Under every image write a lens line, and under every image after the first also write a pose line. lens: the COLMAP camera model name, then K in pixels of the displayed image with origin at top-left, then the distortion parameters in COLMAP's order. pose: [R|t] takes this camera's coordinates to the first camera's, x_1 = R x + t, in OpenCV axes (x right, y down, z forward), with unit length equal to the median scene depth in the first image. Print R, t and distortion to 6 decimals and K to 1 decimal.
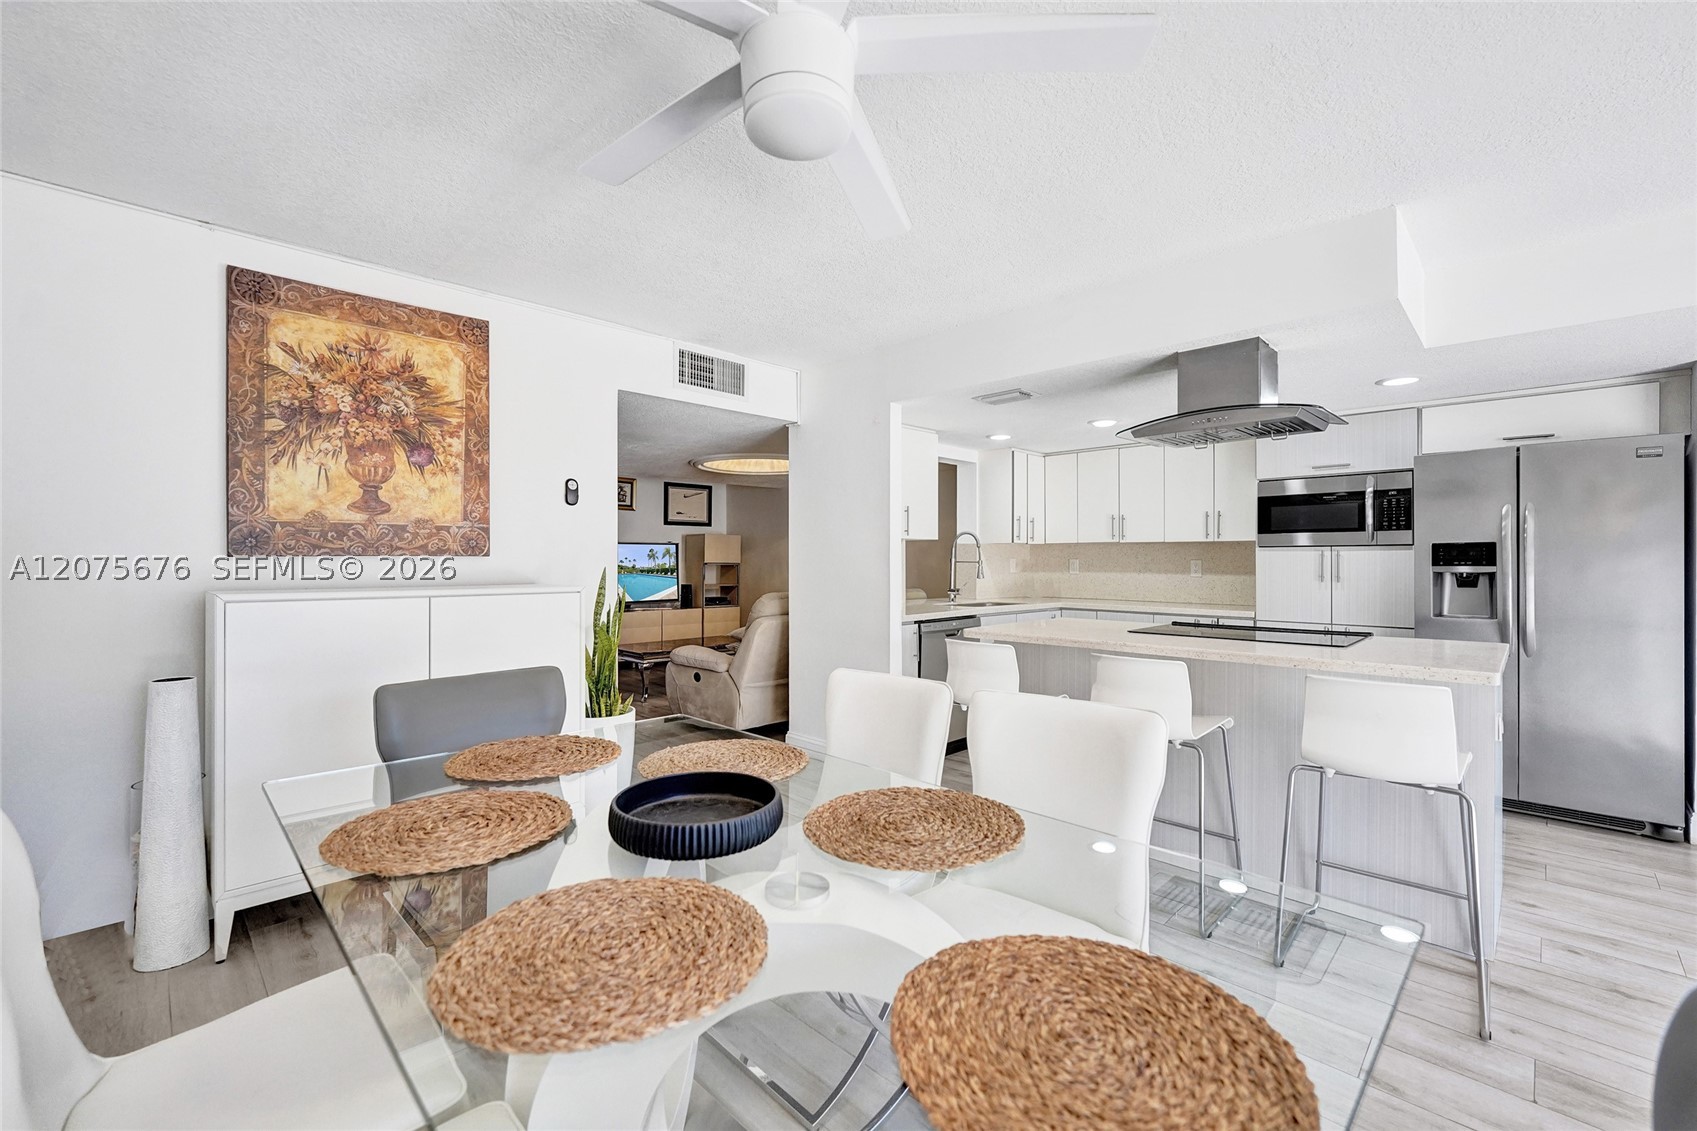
lens RADIAL K [[713.7, 0, 842.8], [0, 713.7, 560.4], [0, 0, 1]] dist [-0.009689, 0.000490]
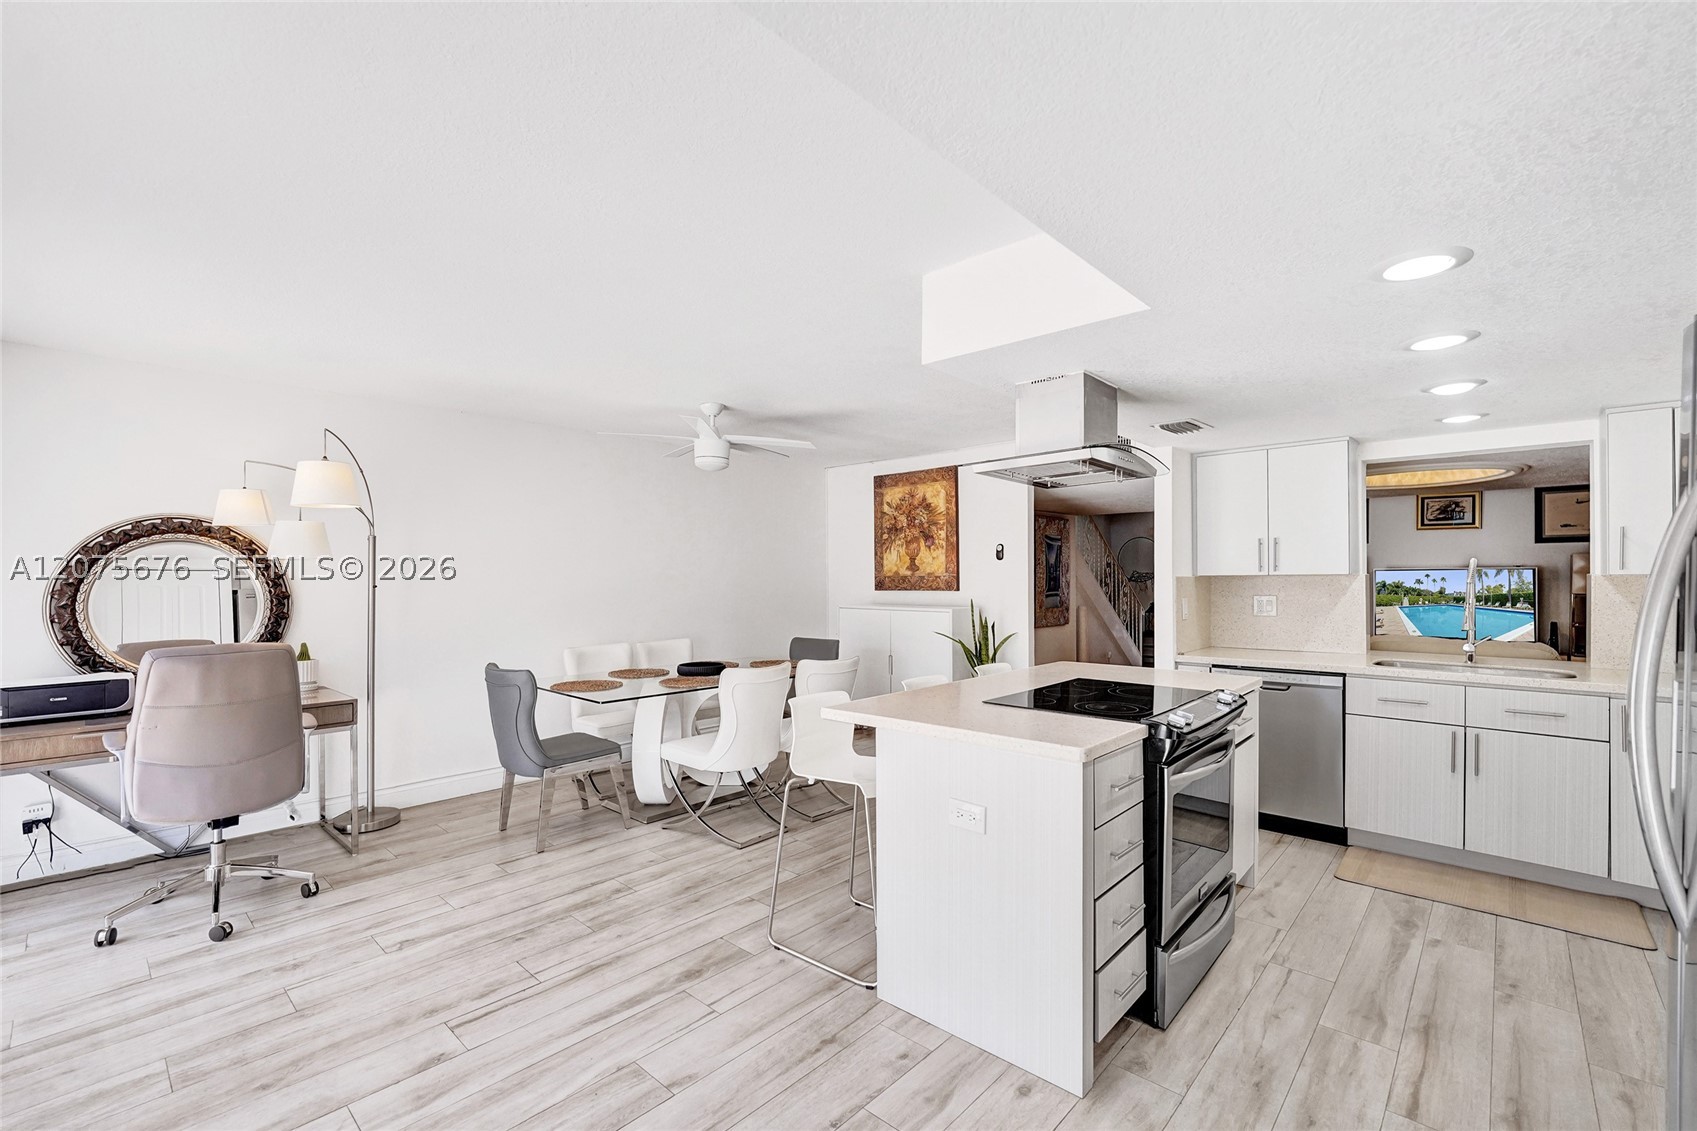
lens RADIAL K [[721.7, 0, 846.9], [0, 721.7, 571.4], [0, 0, 1]] dist [-0.009937, 0.000927]
pose [[0.040252, -0.008631, -0.999152, 1.187989], [0.003274, 0.999958, -0.008506, -0.036125], [0.999184, -0.002929, 0.040279, 0.548303]]
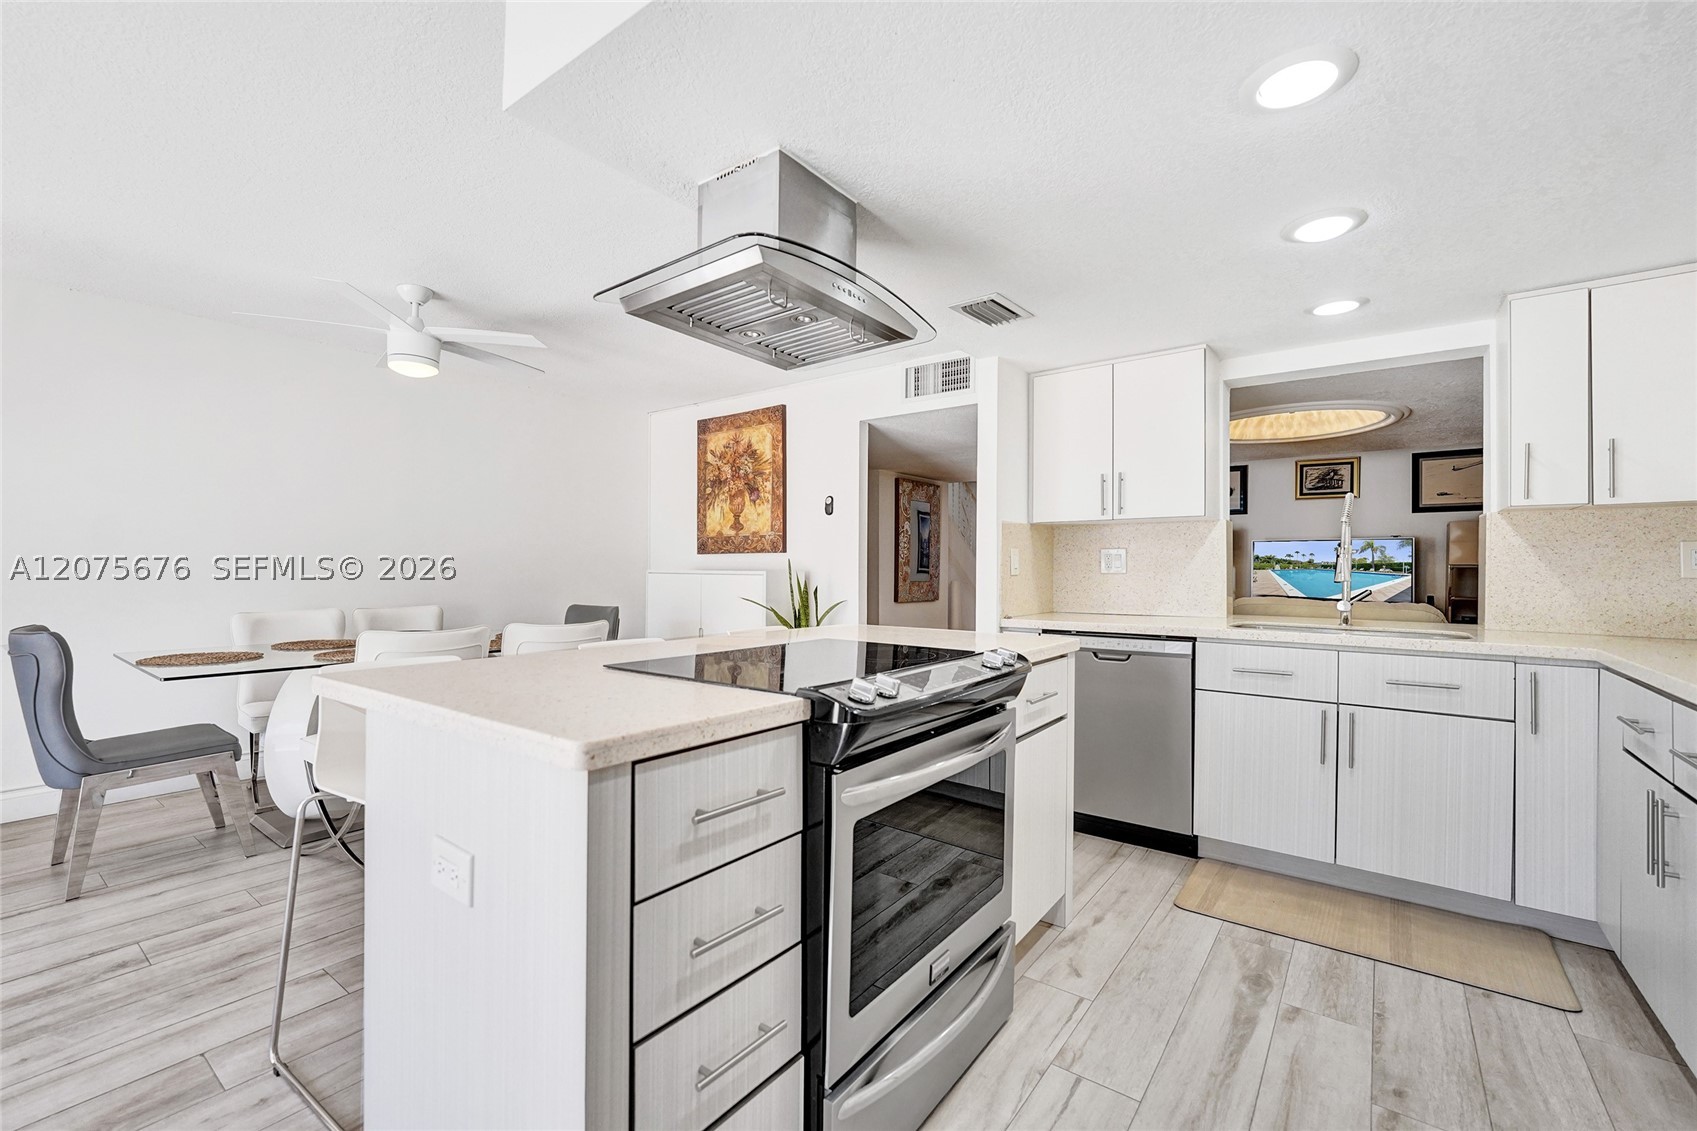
lens RADIAL K [[713.7, 0, 842.8], [0, 713.7, 560.4], [0, 0, 1]] dist [-0.009689, 0.000490]
pose [[0.135394, -0.011382, -0.990726, 0.936821], [-0.005524, 0.999910, -0.012243, 0.025829], [0.990776, 0.007131, 0.135319, 0.790566]]
